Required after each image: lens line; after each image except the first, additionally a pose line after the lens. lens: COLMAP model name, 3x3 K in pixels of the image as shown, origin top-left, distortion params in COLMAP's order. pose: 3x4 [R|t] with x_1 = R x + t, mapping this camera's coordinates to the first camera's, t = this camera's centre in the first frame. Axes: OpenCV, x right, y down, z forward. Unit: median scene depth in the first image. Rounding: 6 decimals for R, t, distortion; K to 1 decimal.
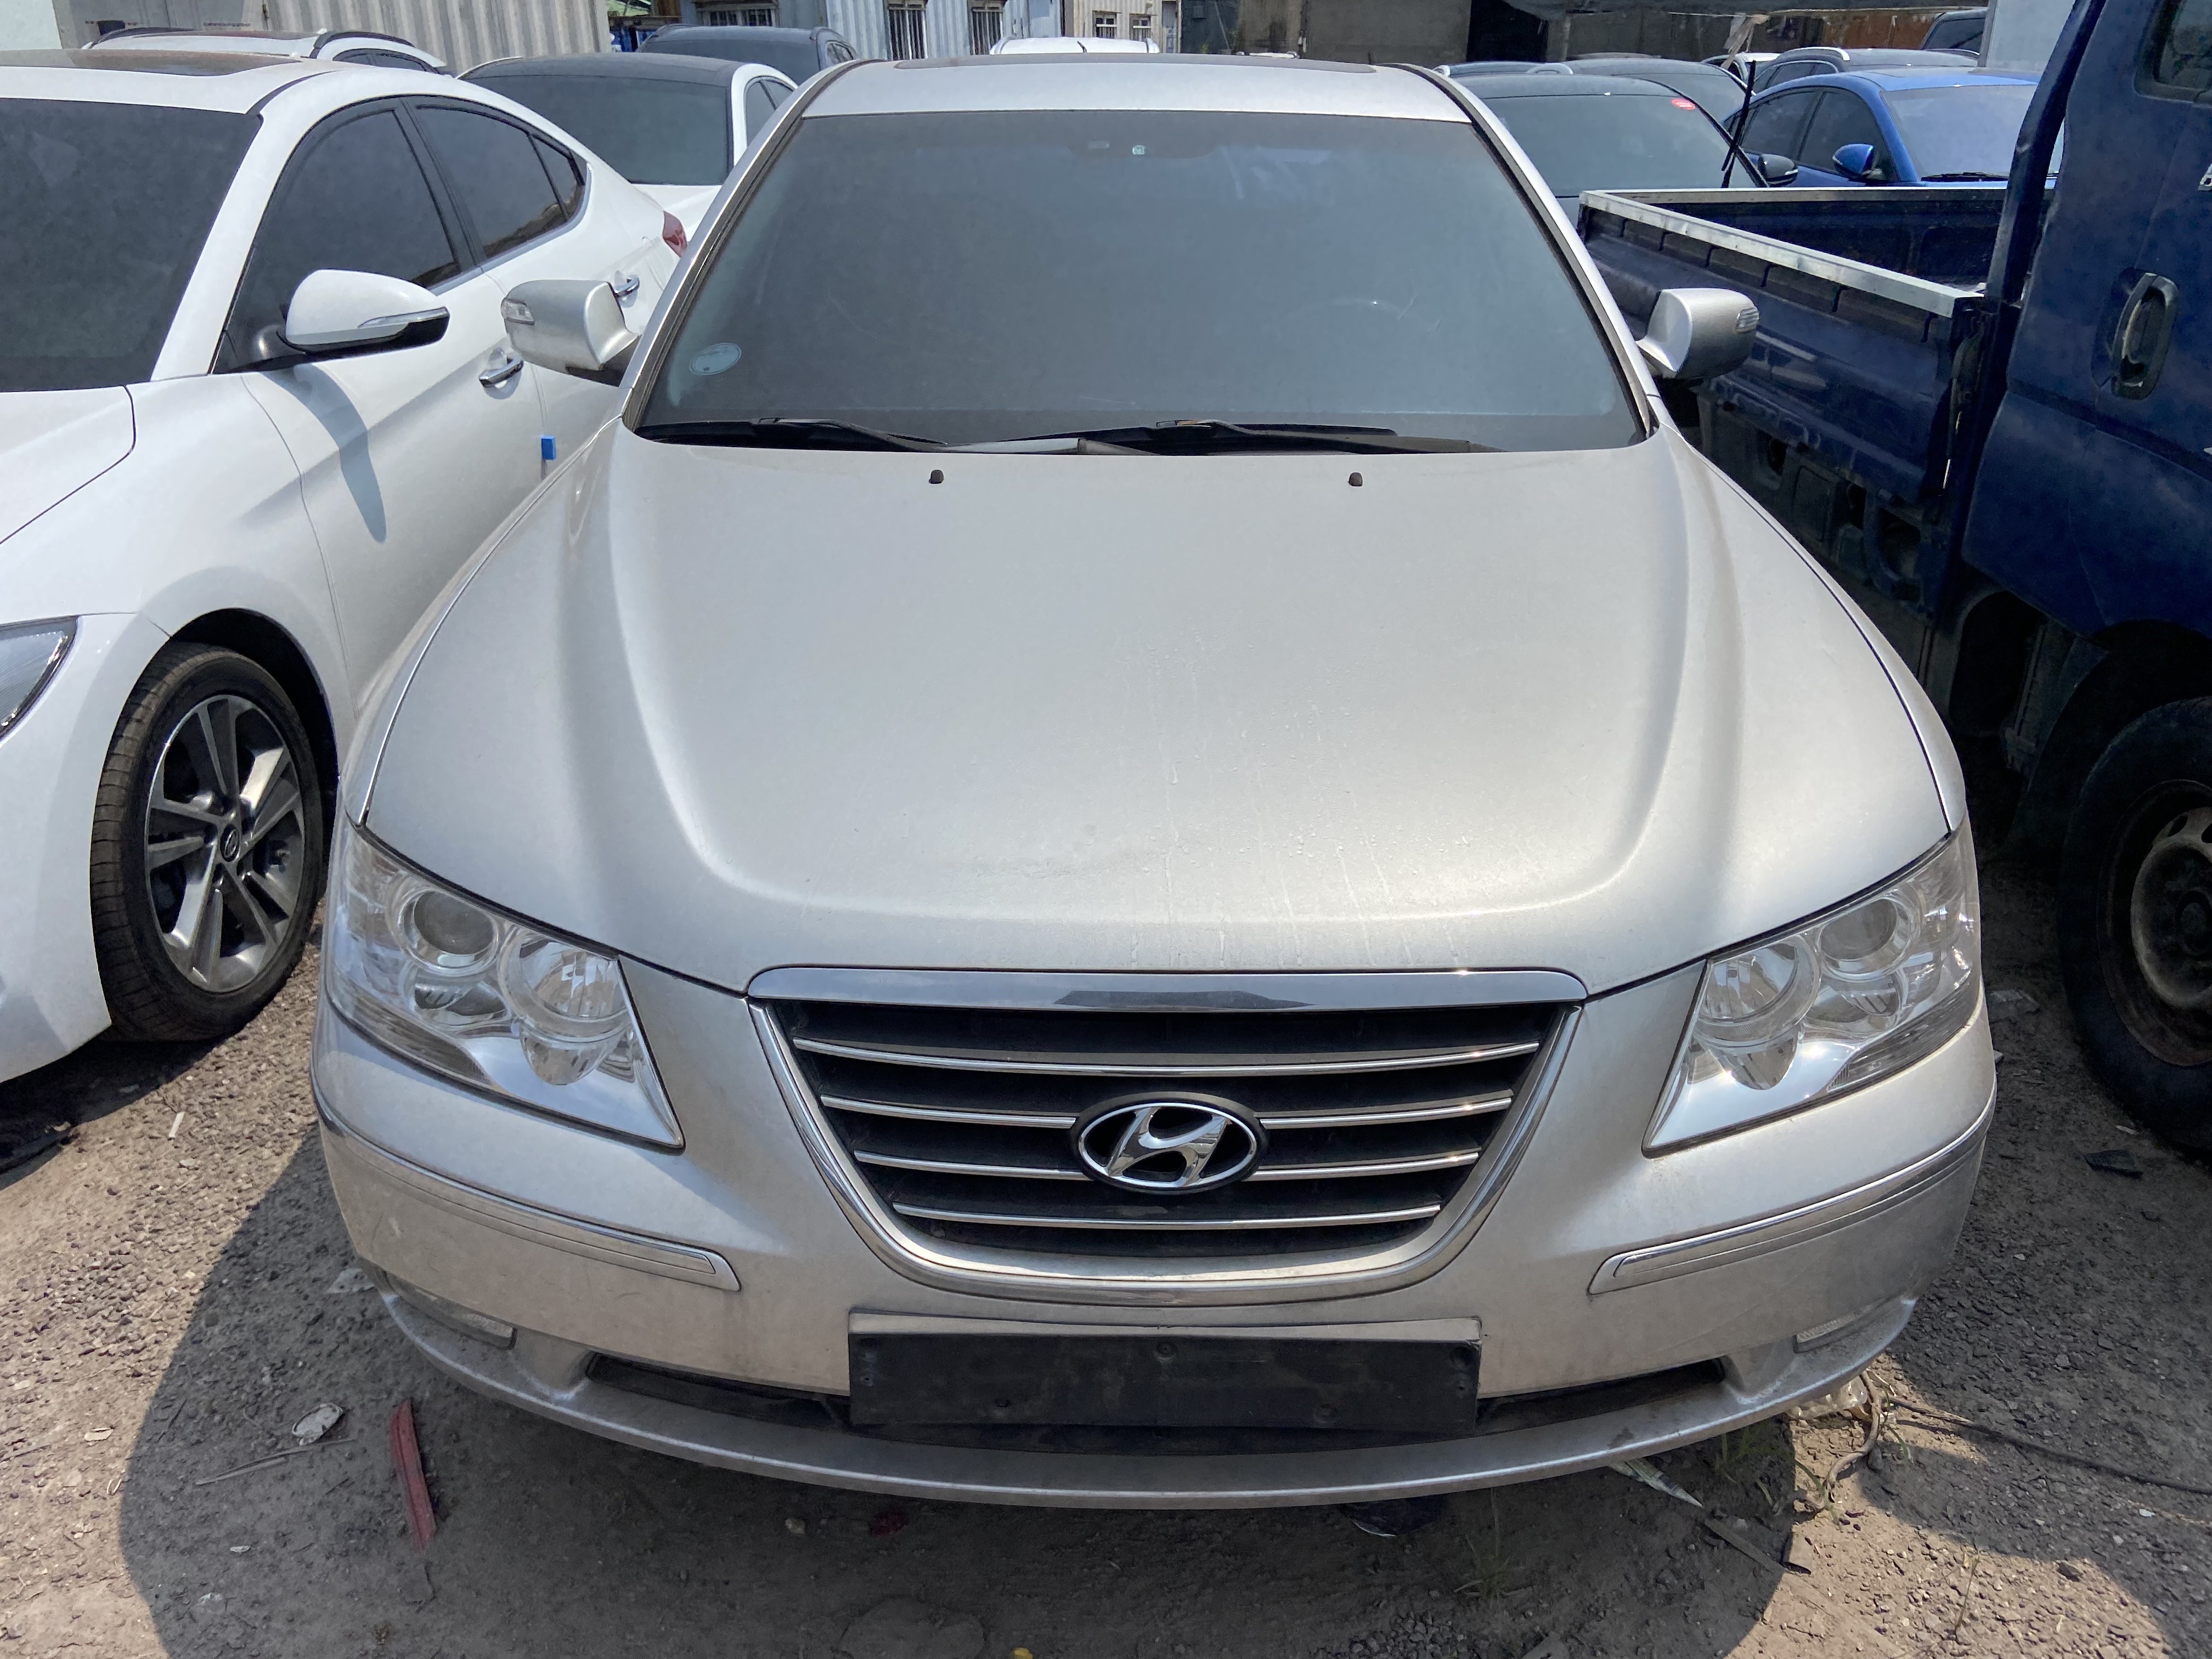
lens RADIAL K [[1673.9, 0, 1104.3], [0, 1673.9, 815.6], [0, 0, 1]] dist [0.043024, -0.013504]
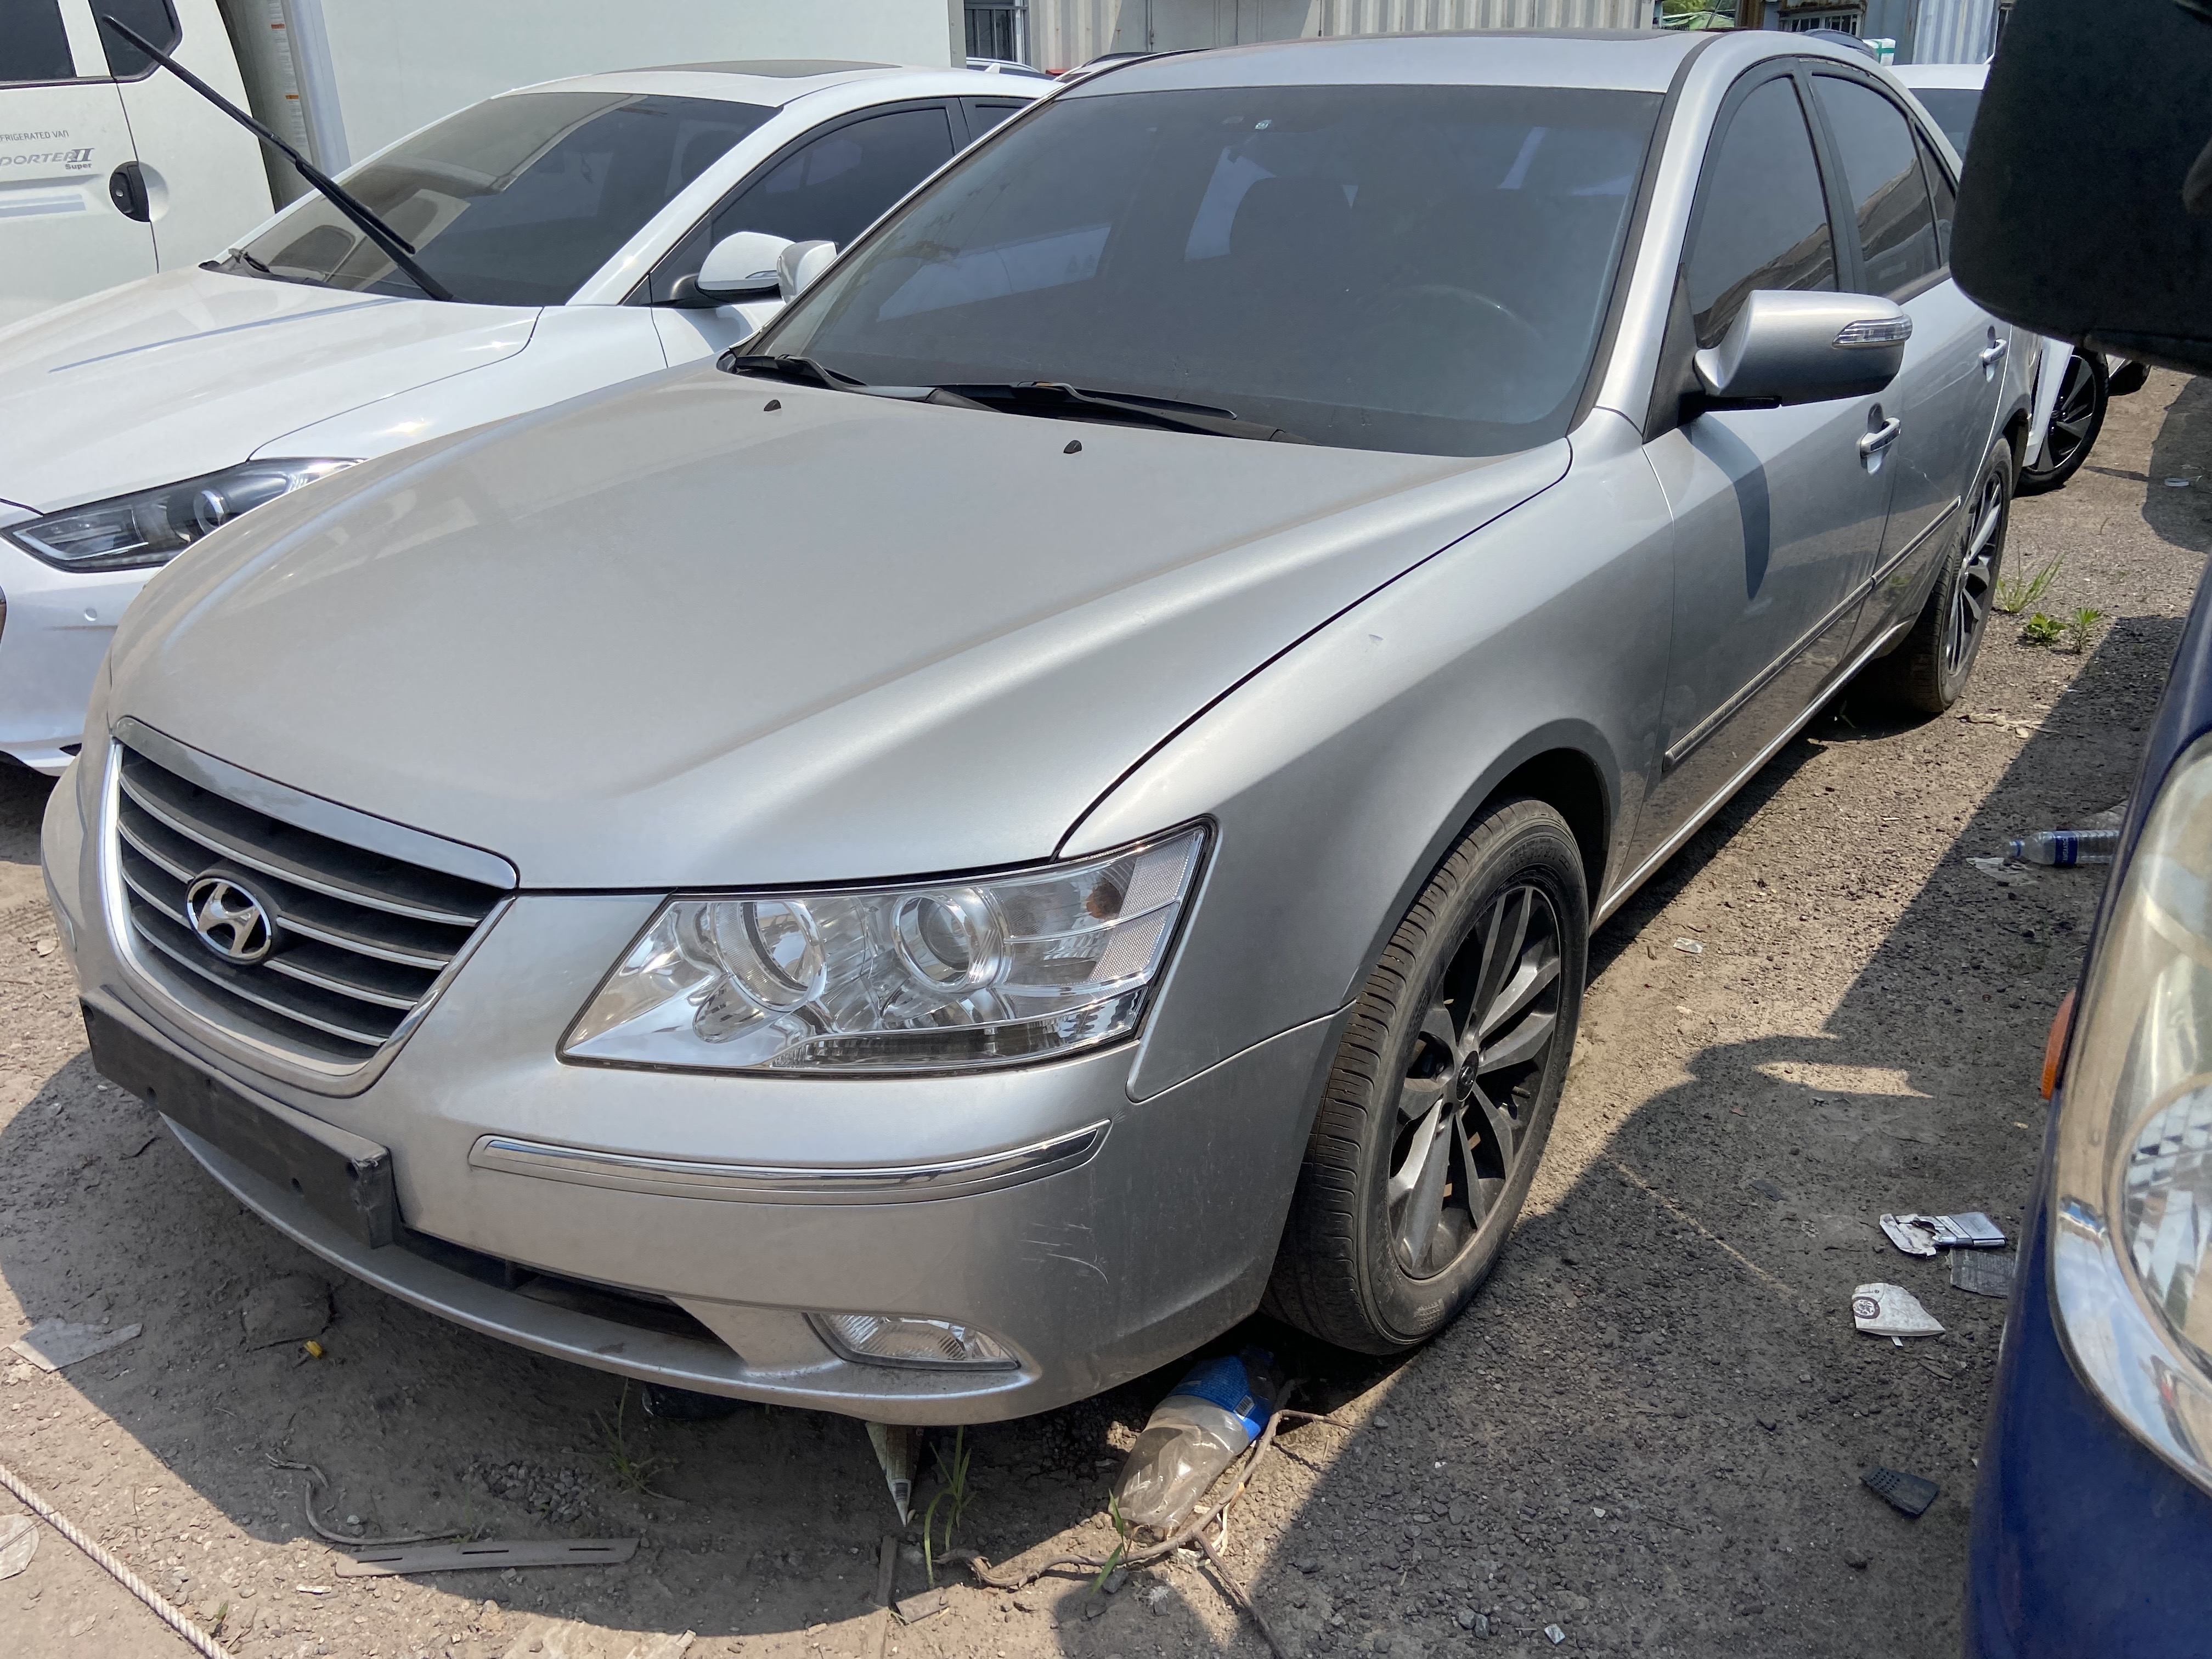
lens RADIAL K [[1673.9, 0, 1113.3], [0, 1673.9, 834.1], [0, 0, 1]] dist [0.043024, -0.013504]
pose [[0.812593, 0.222836, -0.538550, 0.725067], [-0.223992, 0.972461, 0.064405, -0.047792], [0.538071, 0.068296, 0.840128, 0.202273]]
